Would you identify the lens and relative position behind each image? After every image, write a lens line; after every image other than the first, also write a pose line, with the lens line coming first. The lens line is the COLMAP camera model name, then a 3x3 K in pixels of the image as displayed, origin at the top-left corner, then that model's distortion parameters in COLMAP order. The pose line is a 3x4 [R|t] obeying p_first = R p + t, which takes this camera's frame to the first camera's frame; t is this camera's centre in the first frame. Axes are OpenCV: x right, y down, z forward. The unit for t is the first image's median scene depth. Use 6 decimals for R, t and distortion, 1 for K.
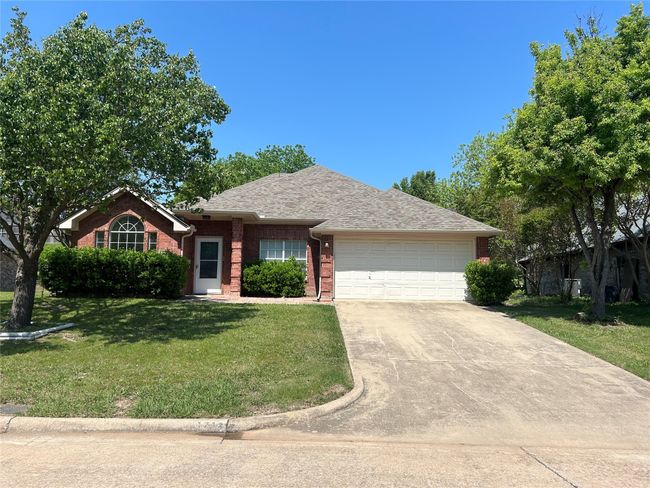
lens RADIAL K [[495.7, 0, 325.2], [0, 495.7, 243.7], [0, 0, 1]] dist [0.039612, -0.014715]
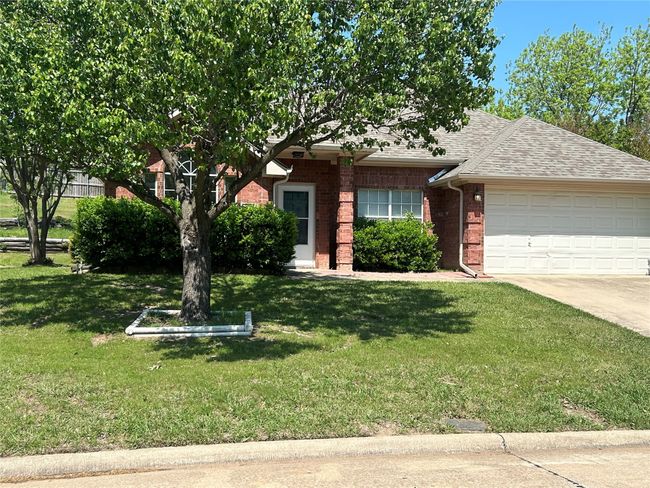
lens RADIAL K [[750.9, 0, 326.1], [0, 750.9, 269.5], [0, 0, 1]] dist [0.129893, 0.000000]
pose [[0.982253, -0.004497, 0.187509, -0.405972], [-0.016305, 0.993881, 0.109249, -0.010732], [-0.186853, -0.110367, 0.976169, -0.024616]]
